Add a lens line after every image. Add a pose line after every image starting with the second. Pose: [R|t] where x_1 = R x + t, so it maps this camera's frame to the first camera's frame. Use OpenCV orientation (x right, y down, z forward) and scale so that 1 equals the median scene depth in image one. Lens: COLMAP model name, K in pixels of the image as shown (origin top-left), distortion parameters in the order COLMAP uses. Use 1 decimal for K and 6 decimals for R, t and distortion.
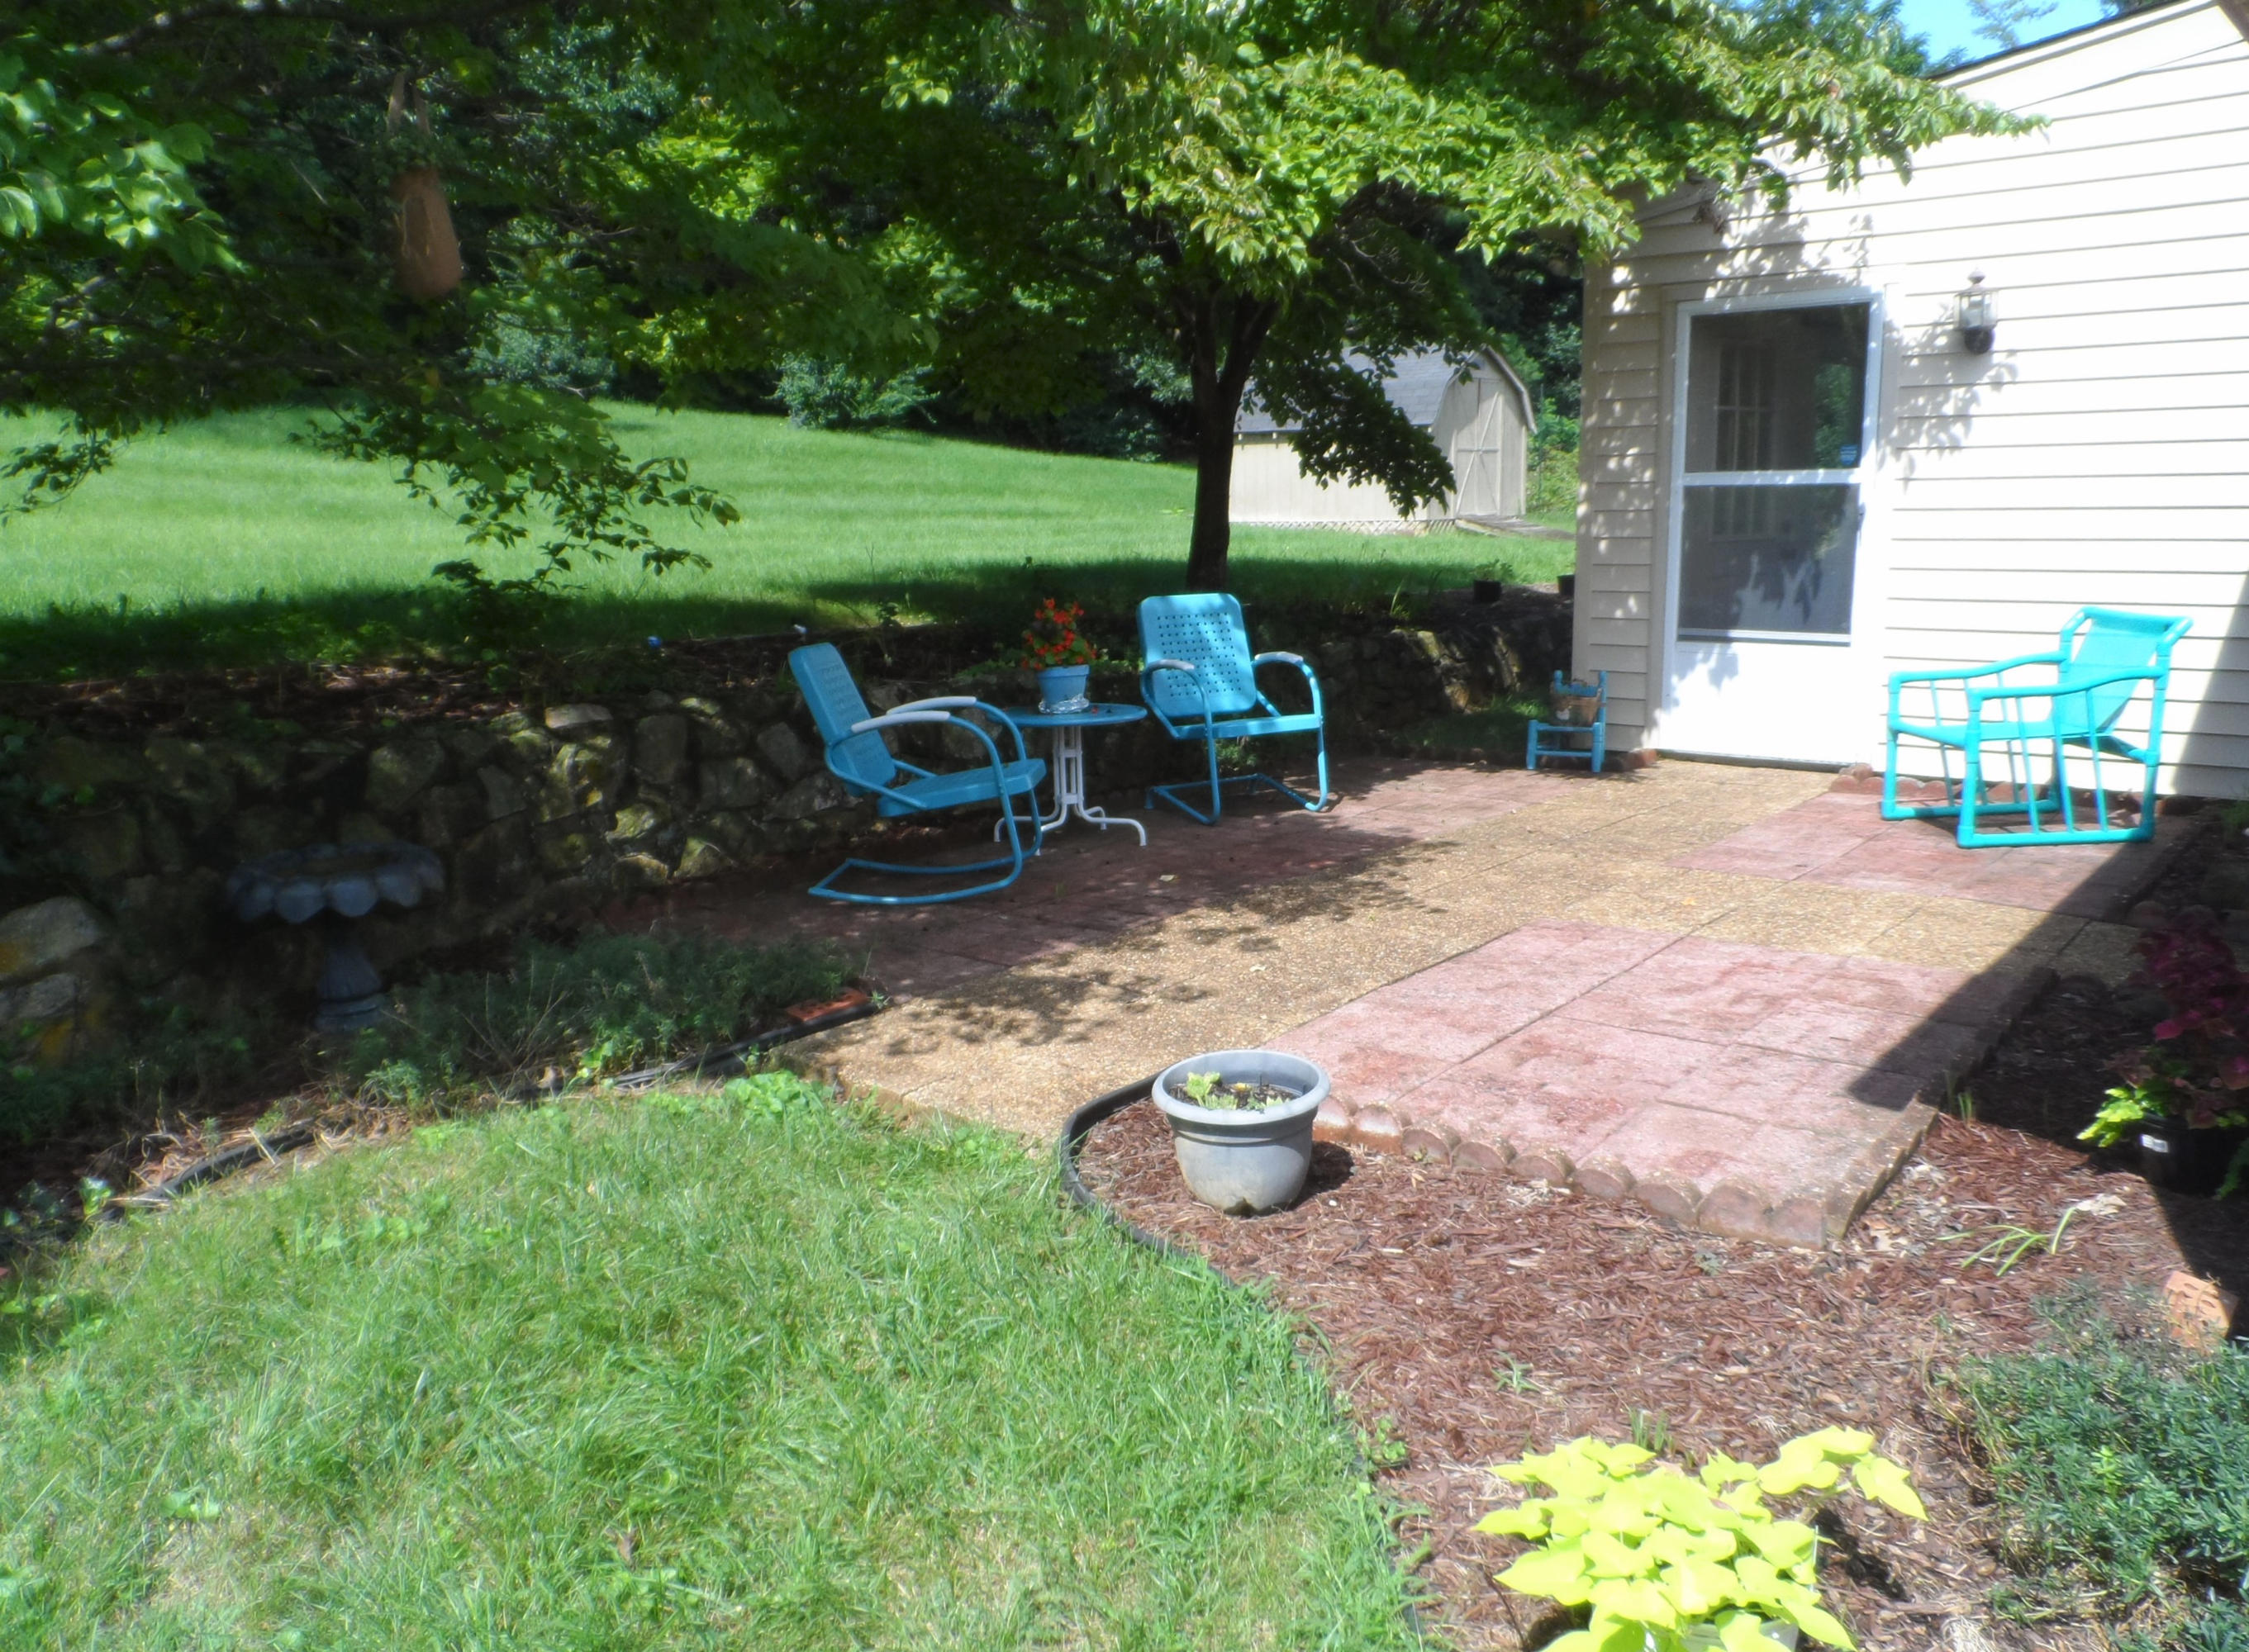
lens RADIAL K [[1717.5, 0, 1132.4], [0, 1717.5, 828.5], [0, 0, 1]] dist [-0.004759, 0.014298]
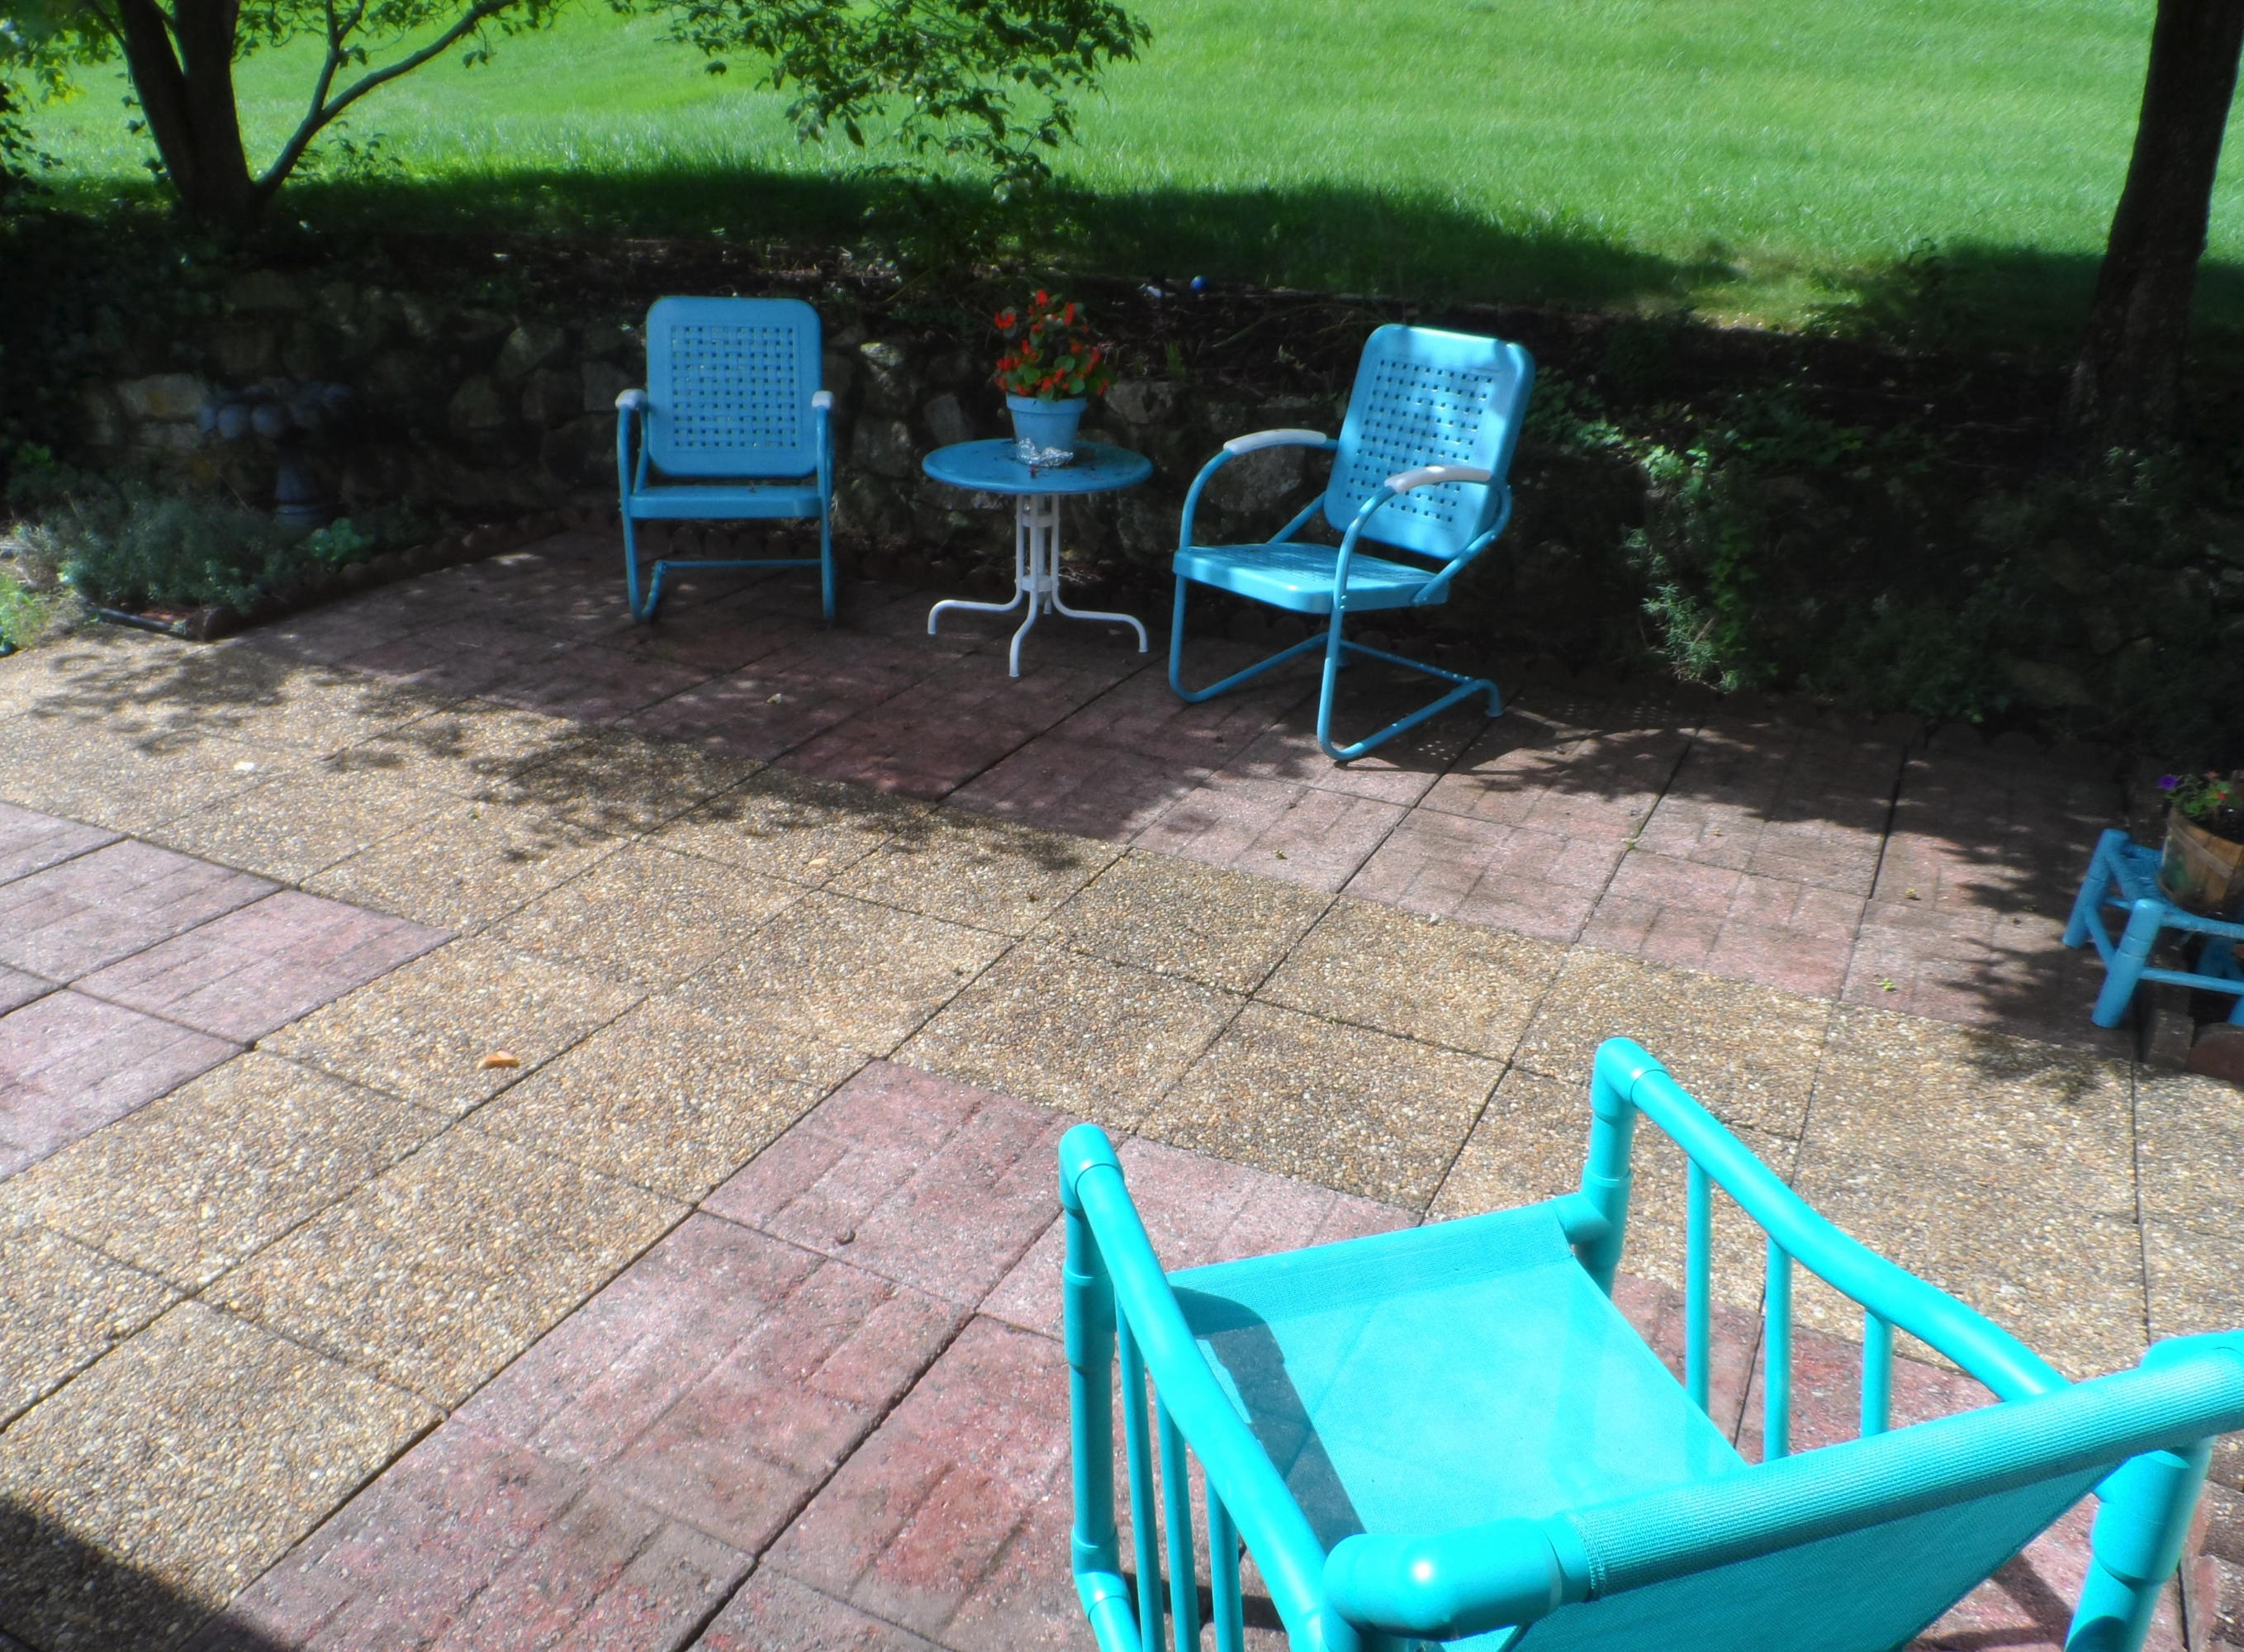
lens RADIAL K [[1714.1, 0, 1127.6], [0, 1714.1, 817.1], [0, 0, 1]] dist [-0.004759, 0.014298]
pose [[0.208917, 0.412330, -0.886757, 0.833399], [-0.196165, 0.906005, 0.375064, -0.264595], [0.958057, 0.095593, 0.270164, 1.112993]]
